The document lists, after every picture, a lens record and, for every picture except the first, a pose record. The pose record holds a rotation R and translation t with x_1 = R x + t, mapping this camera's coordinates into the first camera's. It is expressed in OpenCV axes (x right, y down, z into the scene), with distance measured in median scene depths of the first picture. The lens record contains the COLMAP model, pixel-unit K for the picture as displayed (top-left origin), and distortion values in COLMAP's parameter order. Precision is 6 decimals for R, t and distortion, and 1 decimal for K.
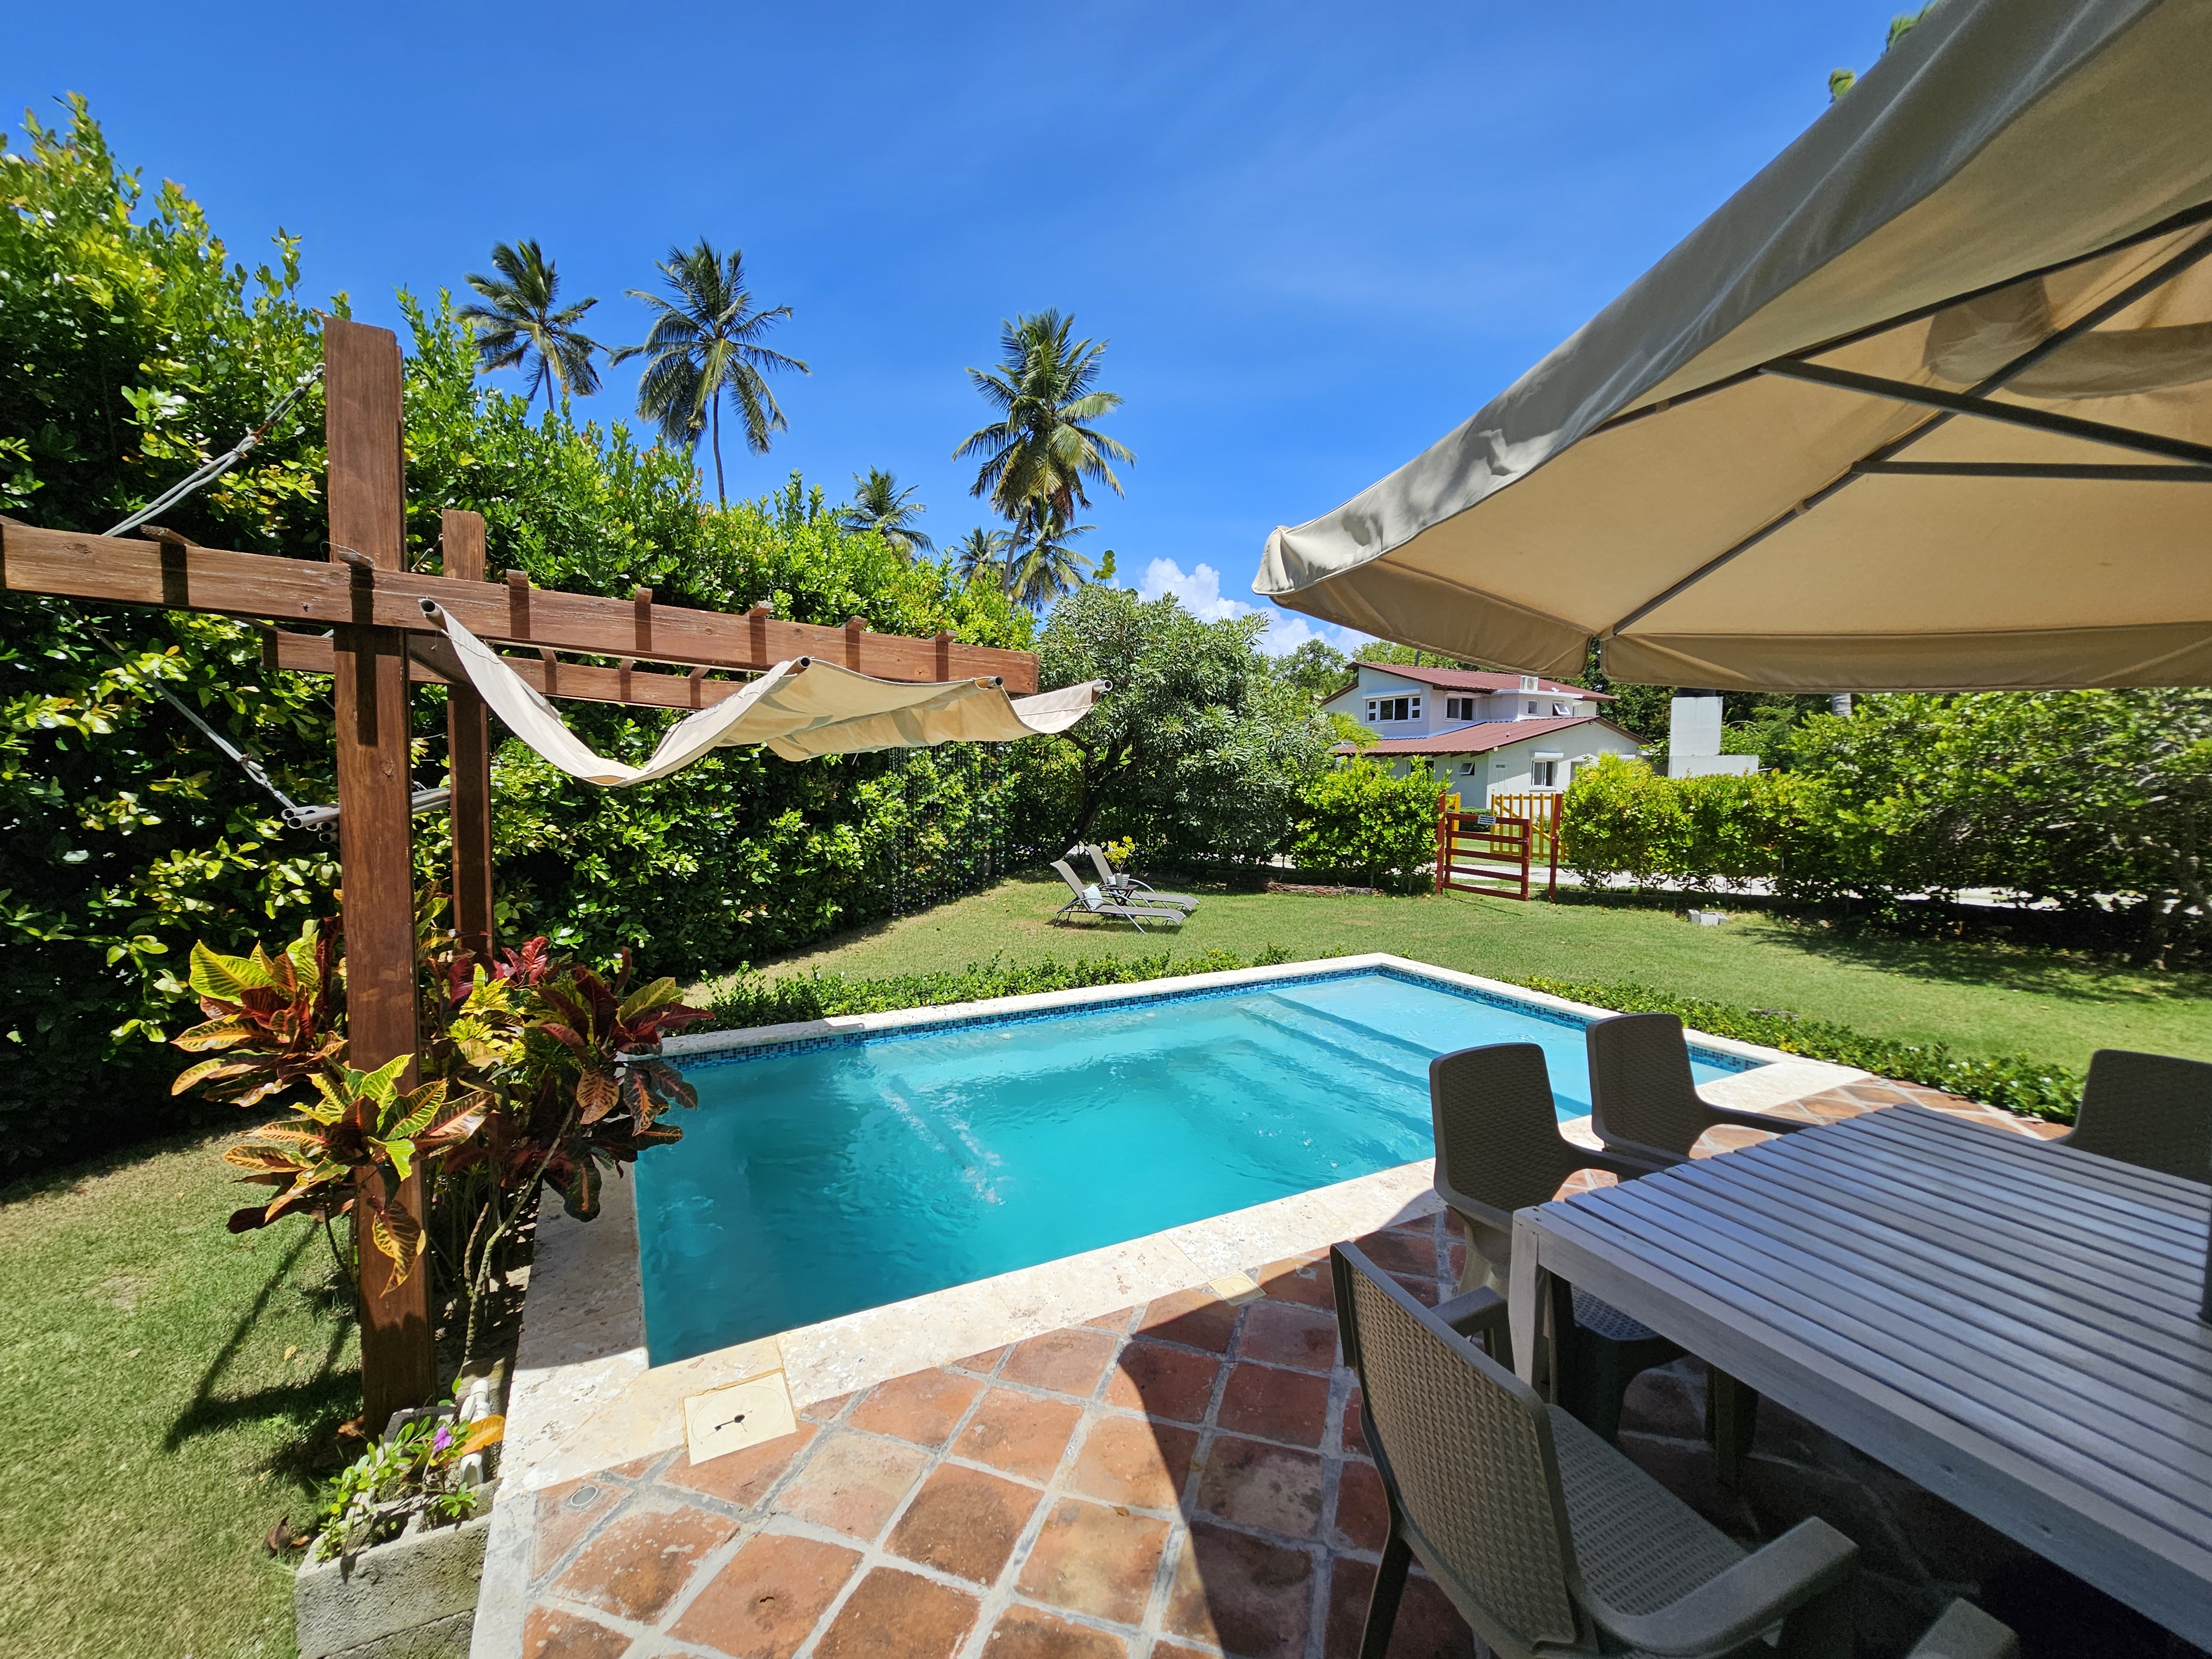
lens RADIAL K [[890.0, 0, 1129.5], [0, 890.0, 826.9], [0, 0, 1]] dist [-0.012483, 0.003799]
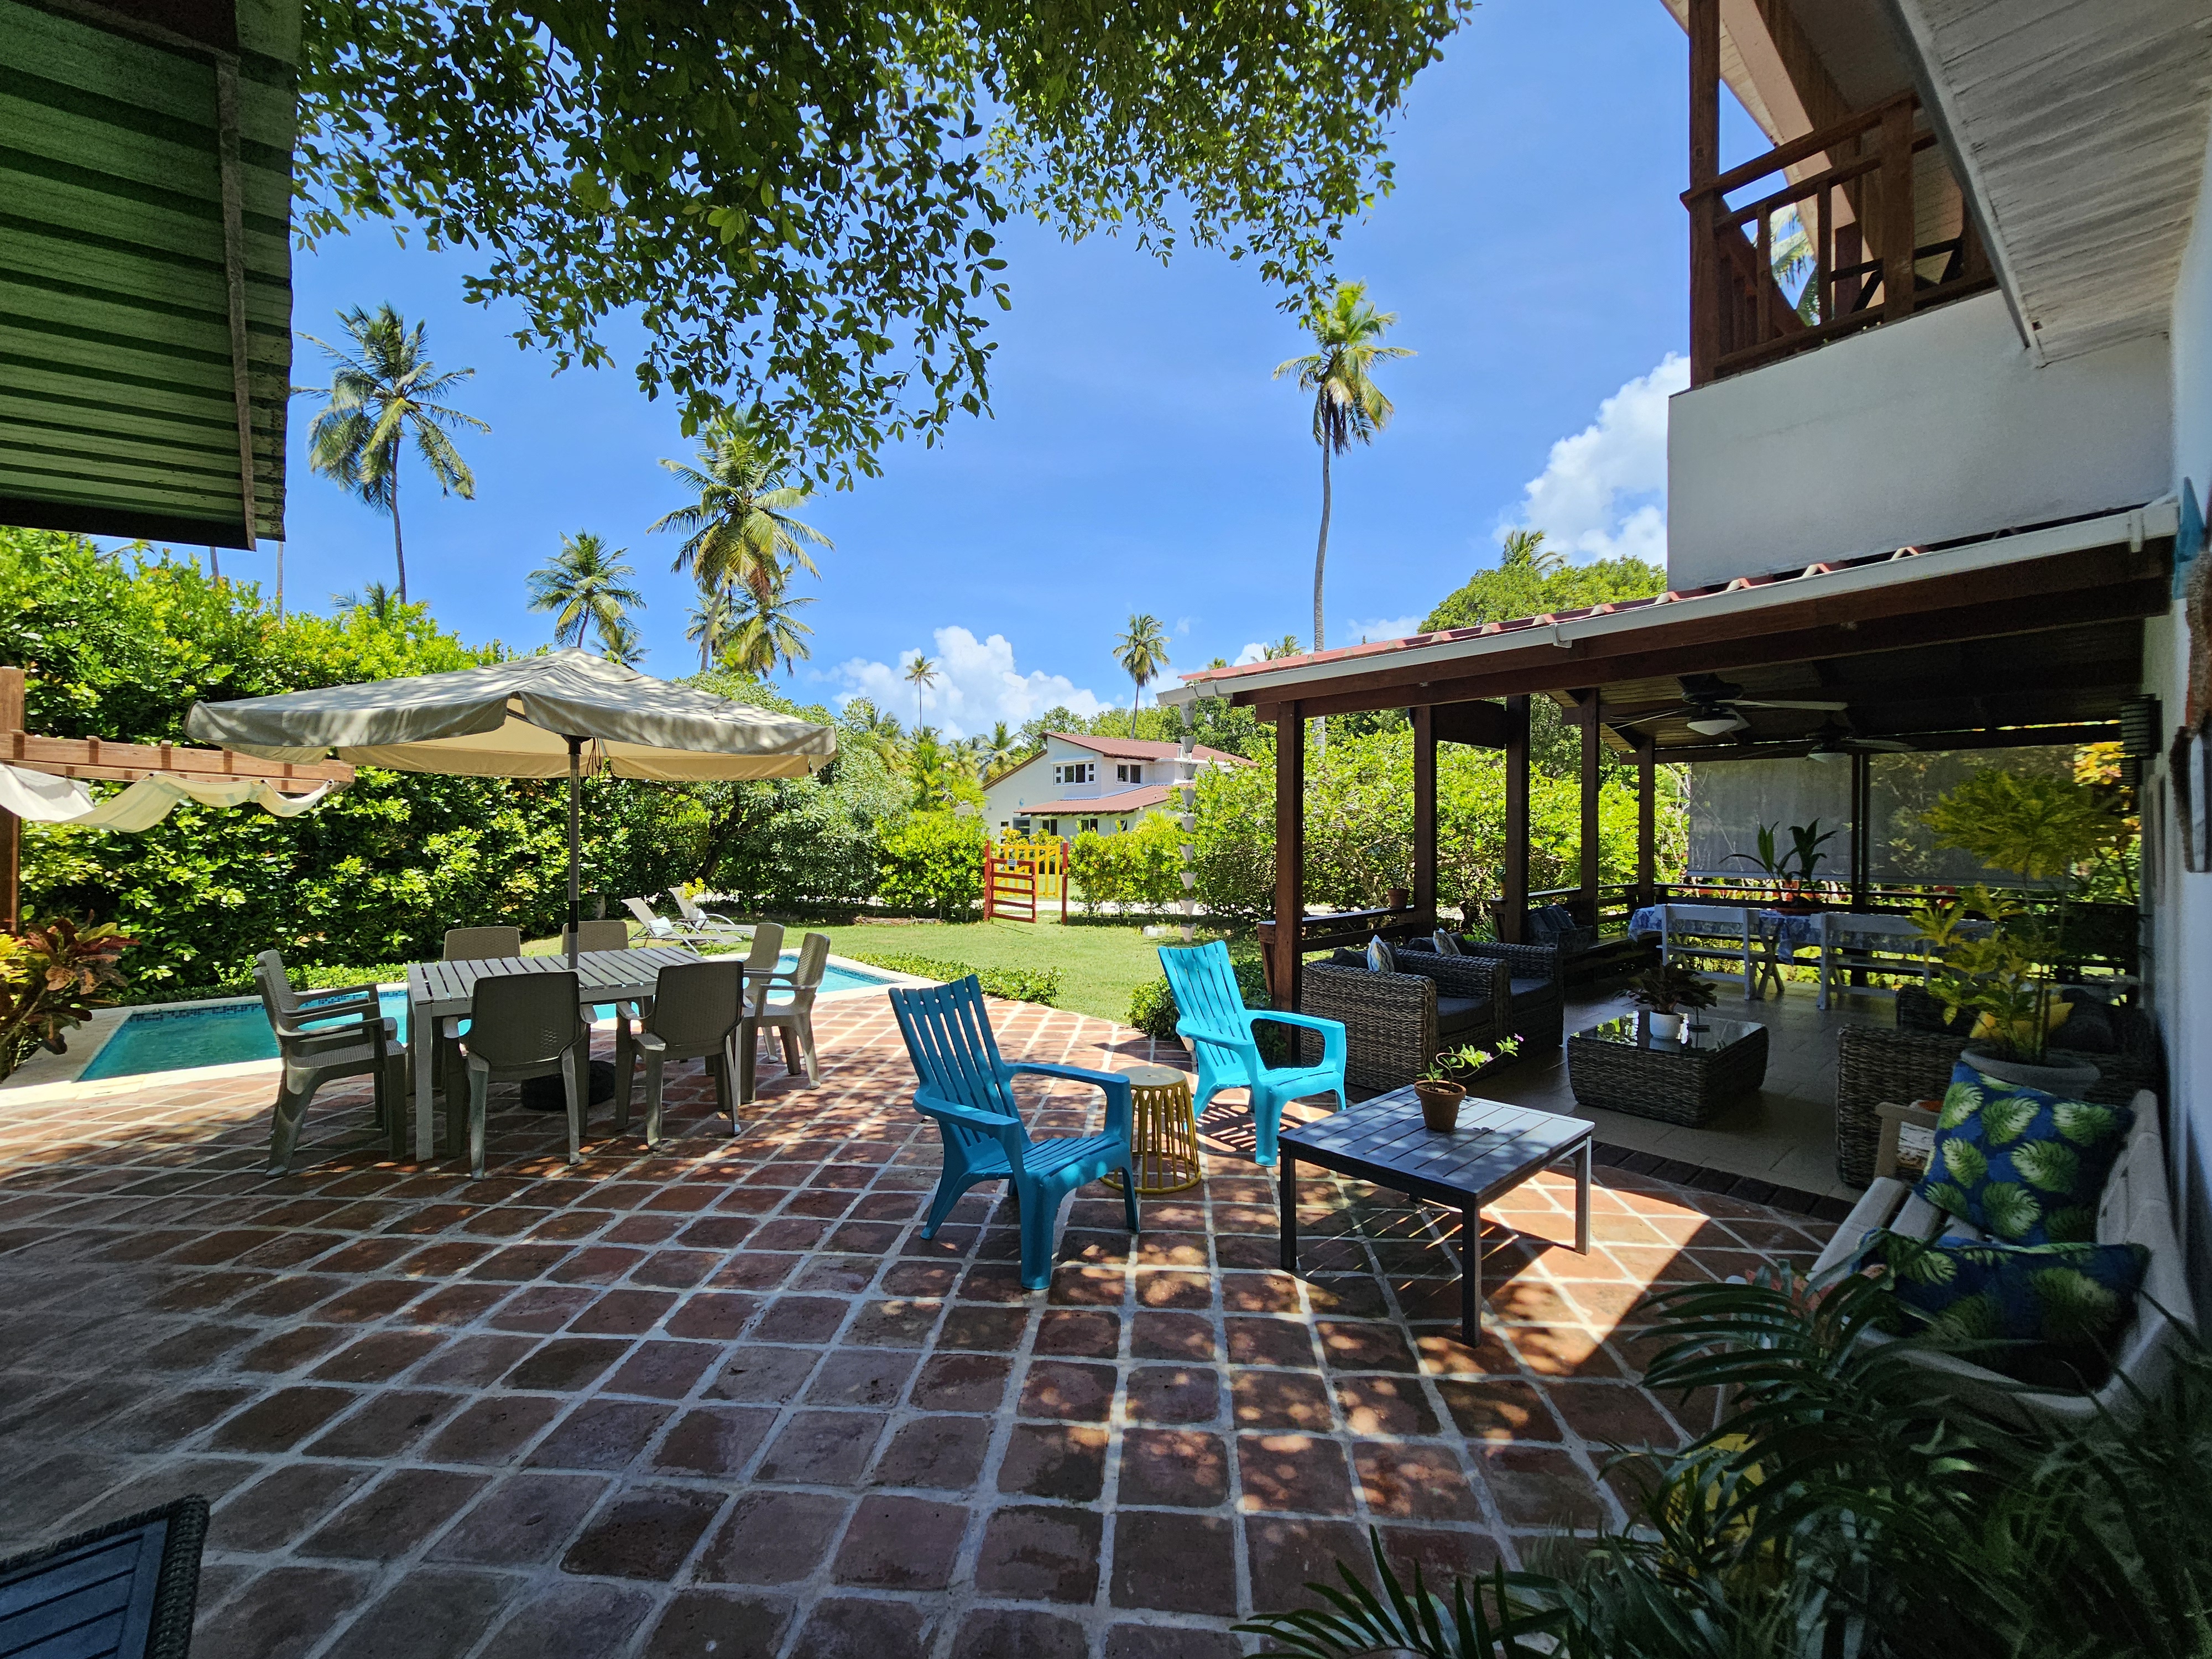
lens RADIAL K [[890.0, 0, 1129.5], [0, 890.0, 826.9], [0, 0, 1]] dist [-0.012483, 0.003799]
pose [[0.973170, -0.003995, 0.230054, 0.368974], [0.019172, 0.997780, -0.063775, 0.036138], [-0.229289, 0.066475, 0.971086, -0.432531]]
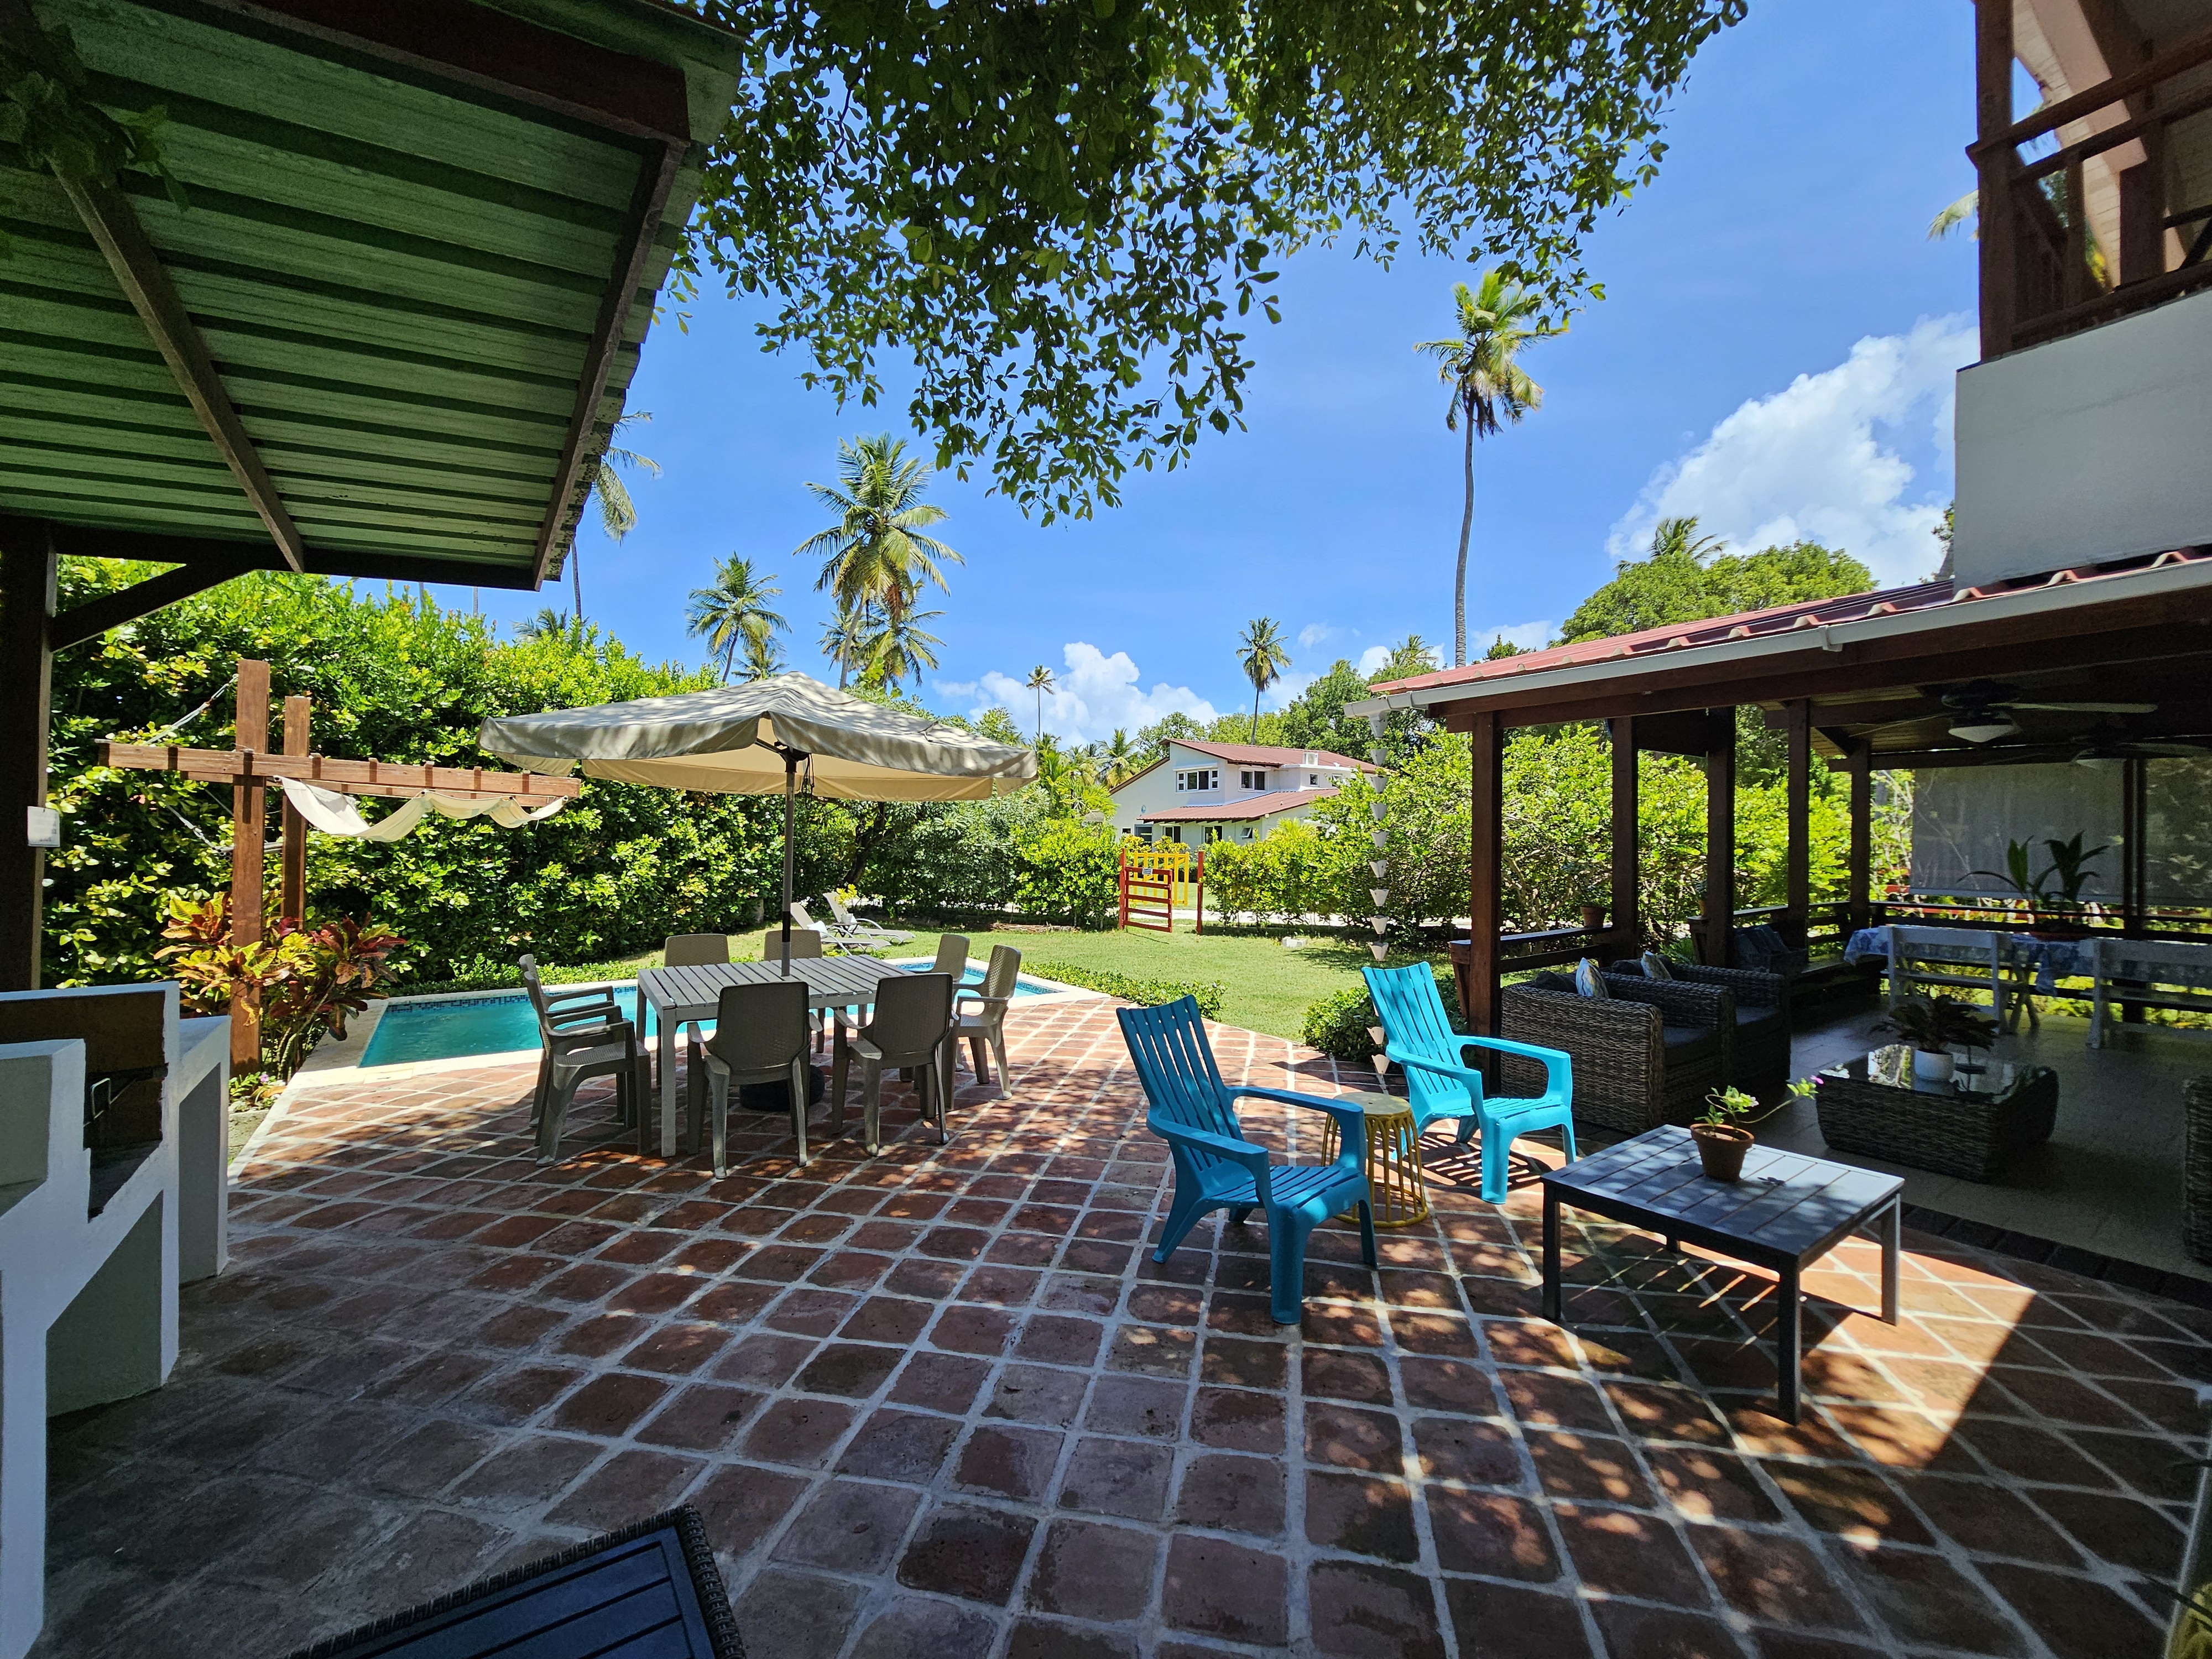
lens RADIAL K [[893.8, 0, 1131.3], [0, 893.8, 826.5], [0, 0, 1]] dist [-0.010772, 0.003019]
pose [[0.994344, -0.001489, 0.106195, 0.328416], [0.009252, 0.997315, -0.072647, 0.030182], [-0.105801, 0.073219, 0.991688, -0.422747]]
